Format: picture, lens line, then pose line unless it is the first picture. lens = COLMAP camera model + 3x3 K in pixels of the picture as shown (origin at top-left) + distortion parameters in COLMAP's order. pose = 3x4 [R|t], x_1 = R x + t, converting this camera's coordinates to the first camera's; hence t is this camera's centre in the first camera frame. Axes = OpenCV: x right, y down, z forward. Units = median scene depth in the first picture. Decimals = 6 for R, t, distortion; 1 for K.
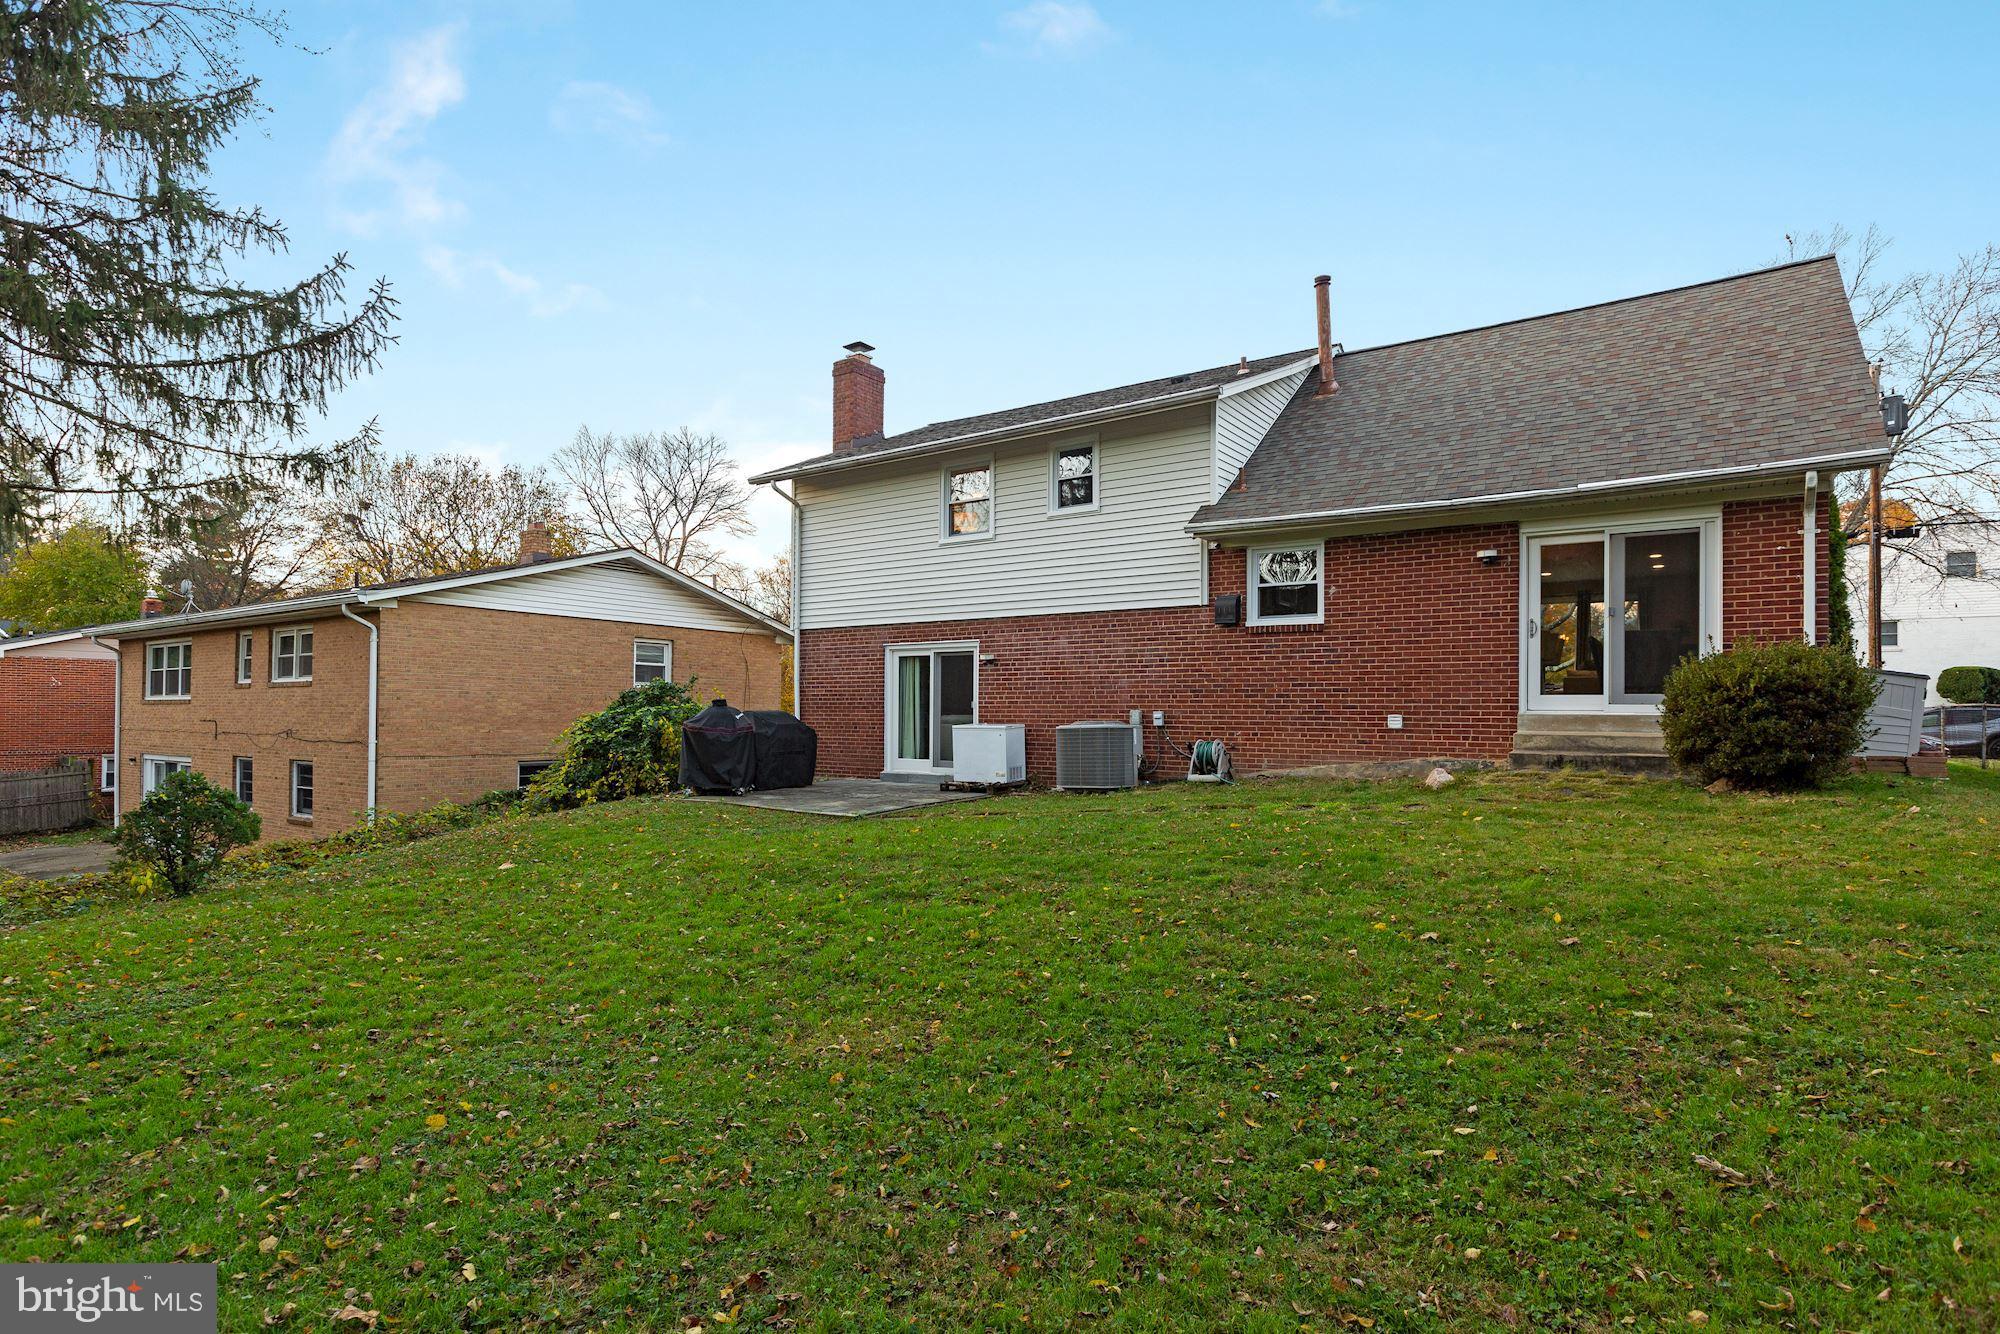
lens RADIAL K [[1050.5, 0, 999.4], [0, 1050.5, 704.7], [0, 0, 1]] dist [-0.000350, 0.000048]
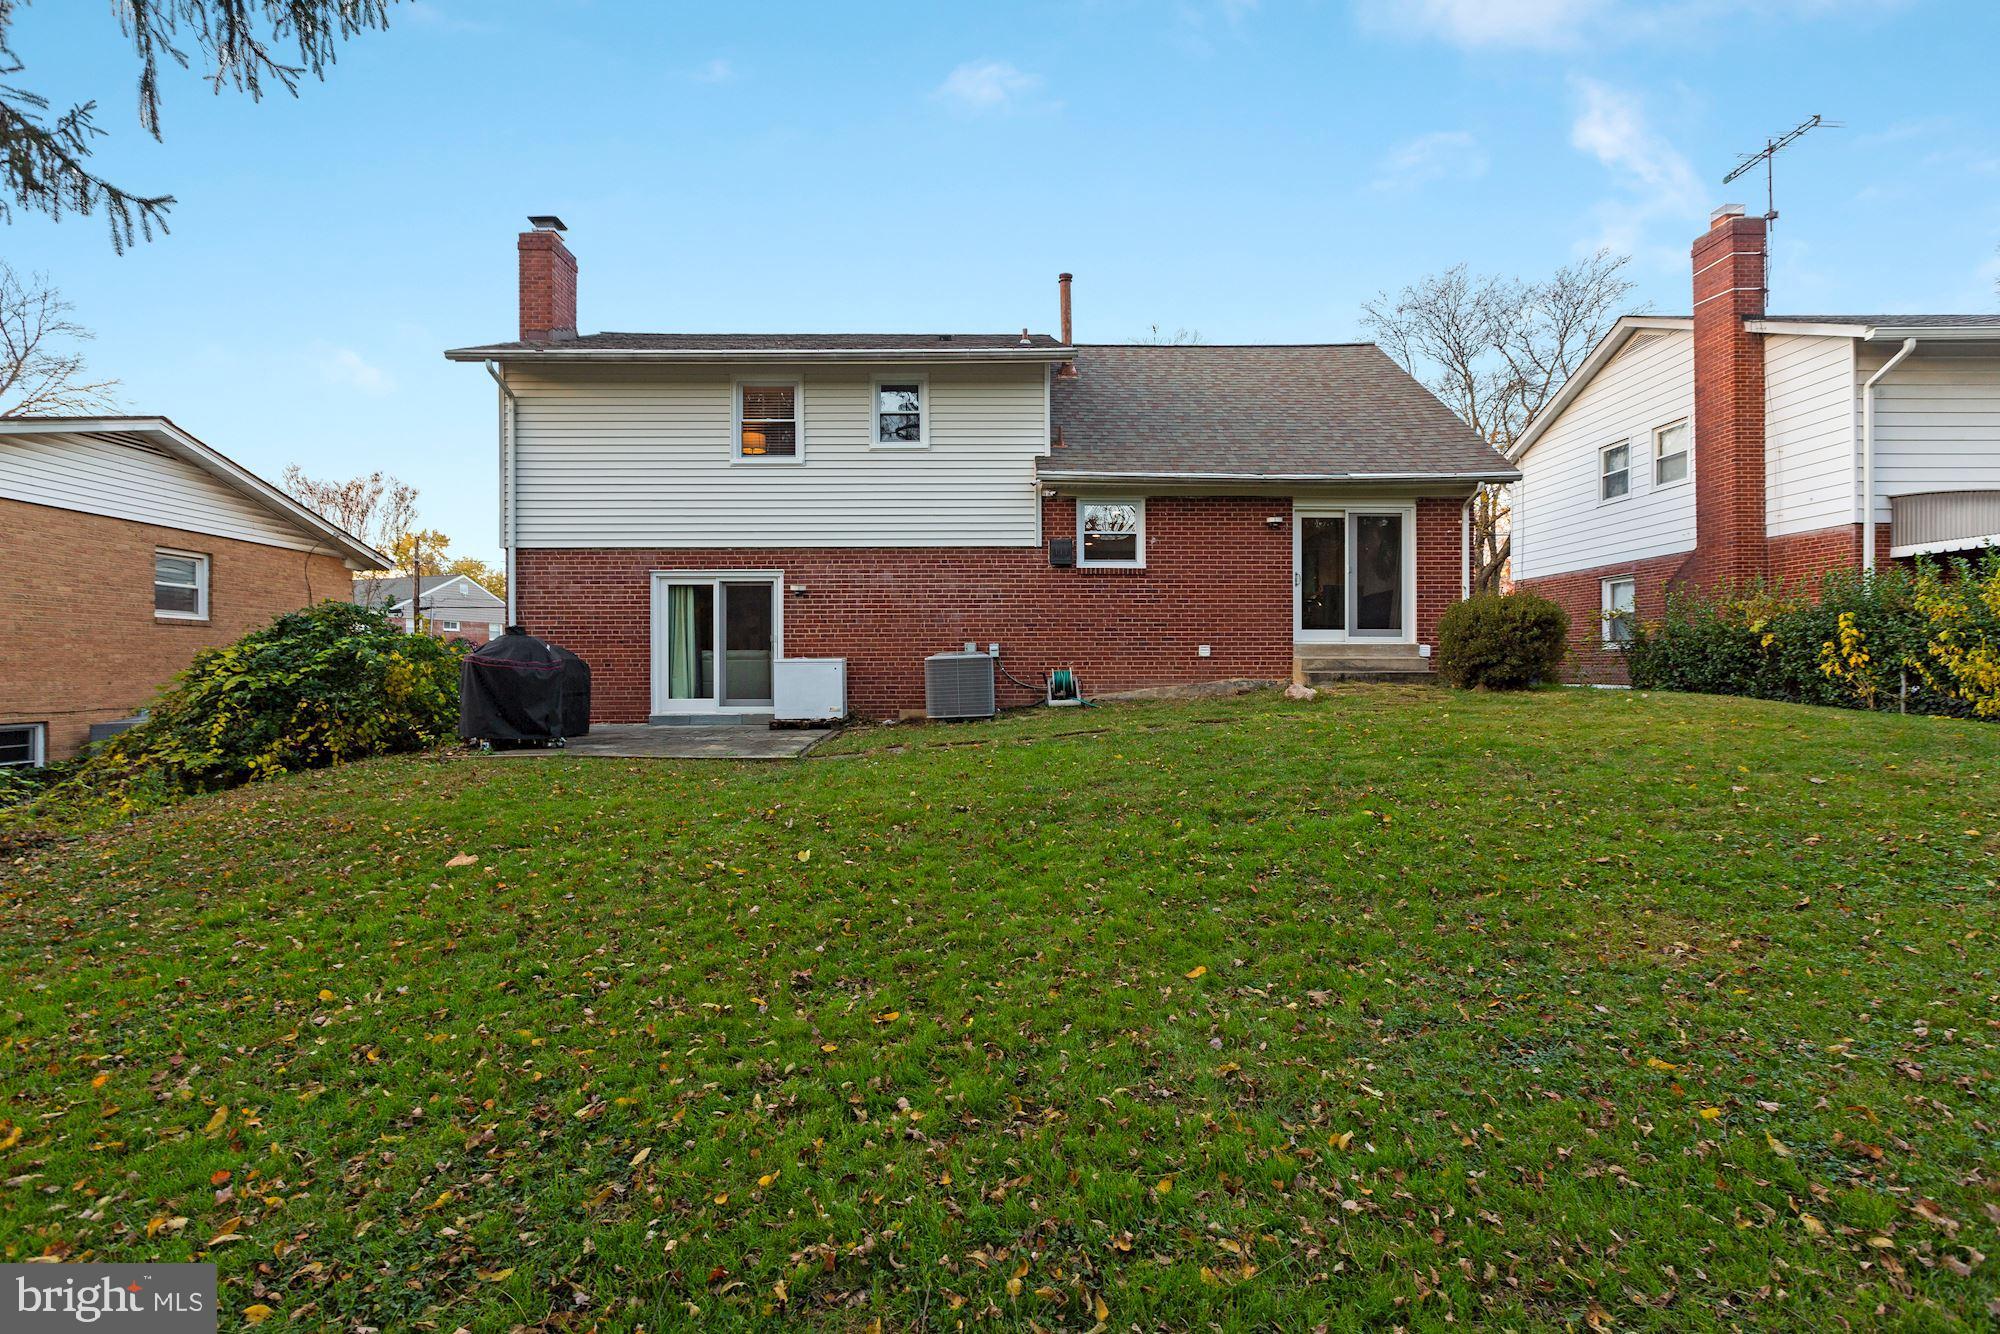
lens RADIAL K [[914.5, 0, 1000.0], [0, 914.5, 667.0], [0, 0, 1]] dist [-0.001020, -0.000226]
pose [[0.798056, -0.009304, 0.602511, -0.385535], [0.003902, 0.999940, 0.010273, 0.019444], [-0.602570, -0.005847, 0.798044, 0.241209]]
